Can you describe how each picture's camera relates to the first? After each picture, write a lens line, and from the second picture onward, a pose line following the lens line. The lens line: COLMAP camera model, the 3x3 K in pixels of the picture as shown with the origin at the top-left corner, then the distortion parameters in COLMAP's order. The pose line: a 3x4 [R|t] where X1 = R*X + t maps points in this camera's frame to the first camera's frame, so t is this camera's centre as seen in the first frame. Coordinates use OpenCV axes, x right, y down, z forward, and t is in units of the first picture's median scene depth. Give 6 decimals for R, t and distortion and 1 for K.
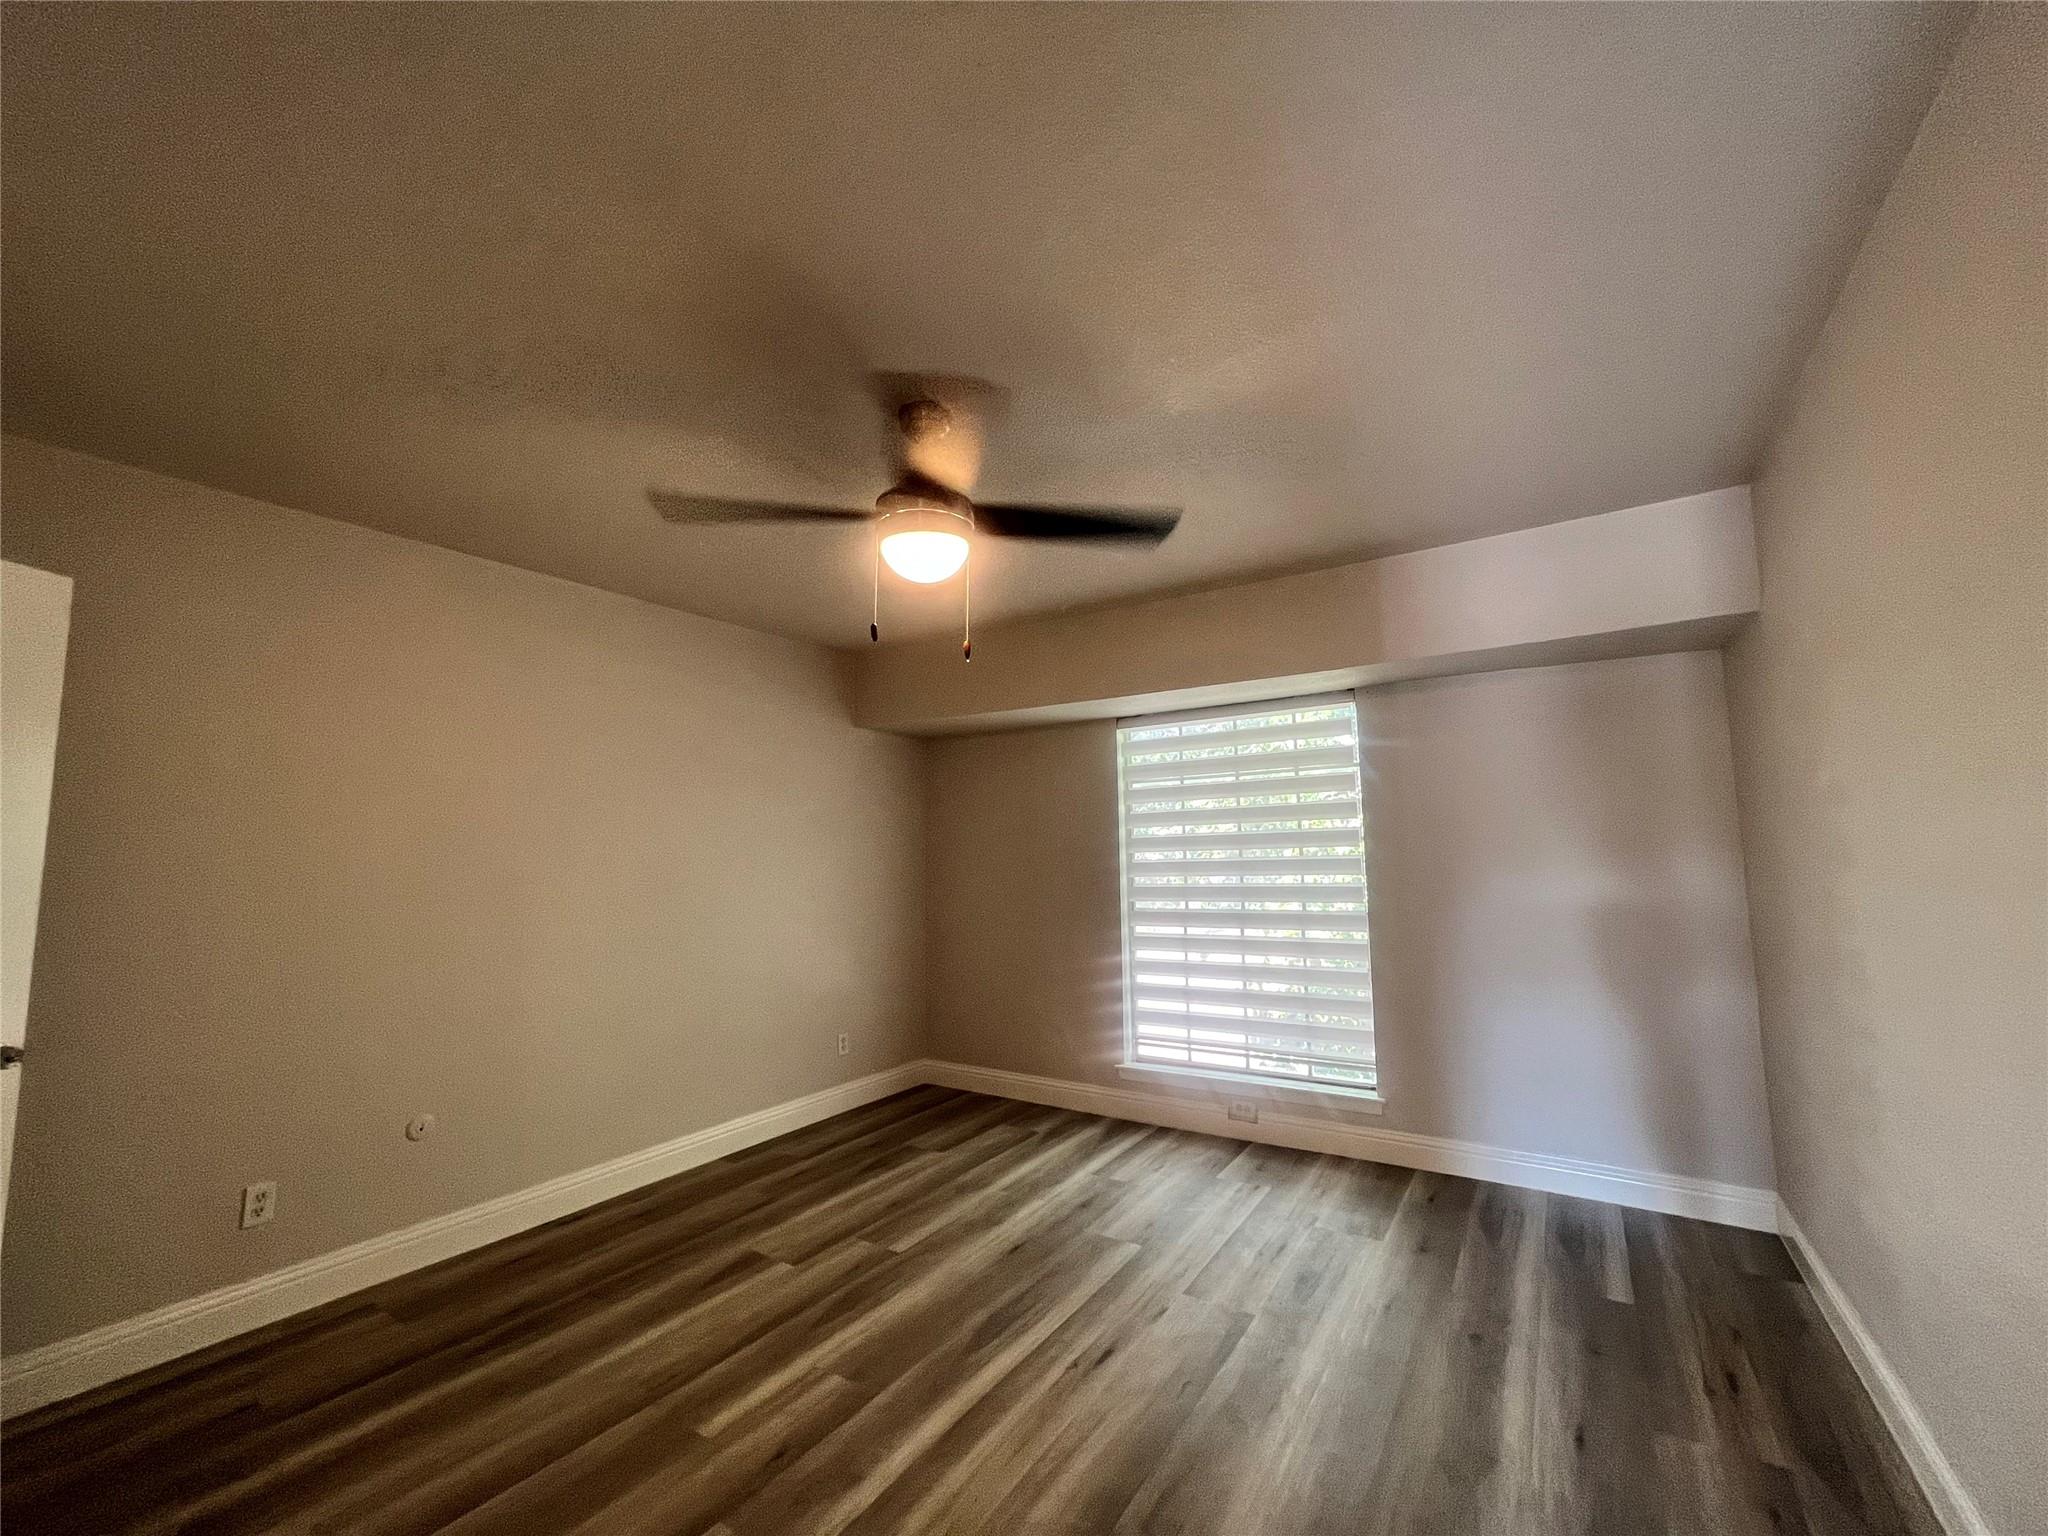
lens RADIAL K [[824.8, 0, 1023.7], [0, 824.8, 767.3], [0, 0, 1]] dist [-0.000874, 0.000296]
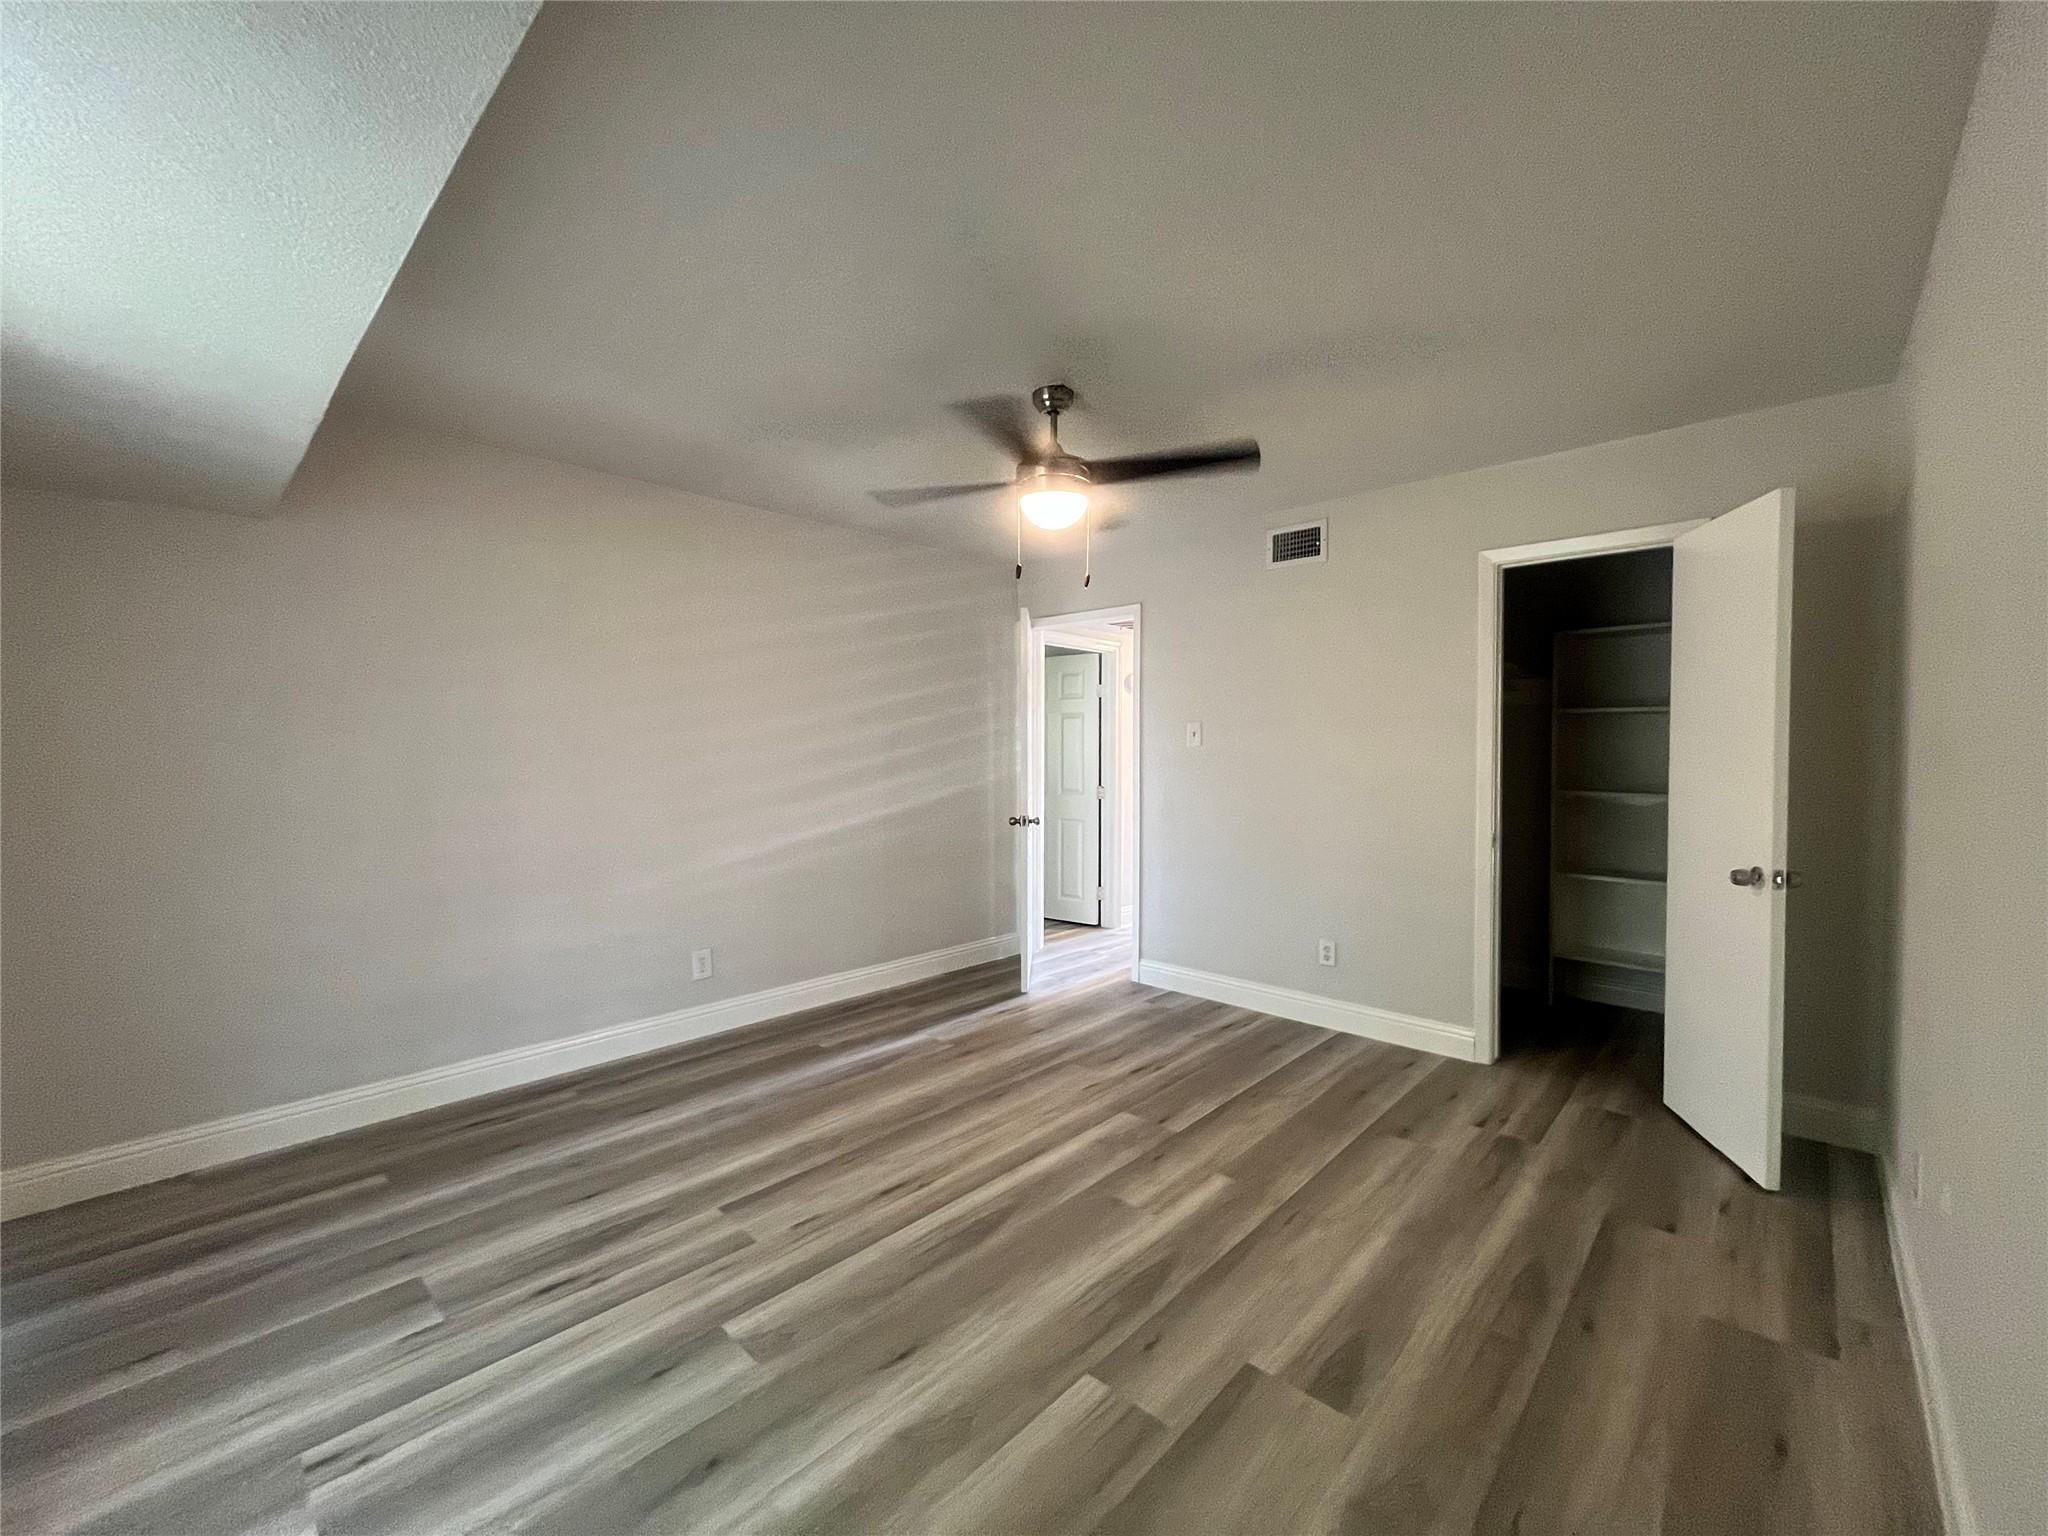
lens RADIAL K [[824.8, 0, 1023.2], [0, 824.8, 763.3], [0, 0, 1]] dist [-0.000874, 0.000296]
pose [[-0.983949, 0.015920, 0.177737, -0.263844], [0.001633, 0.996774, -0.080244, 0.219540], [-0.178441, -0.078666, -0.980801, 1.973407]]
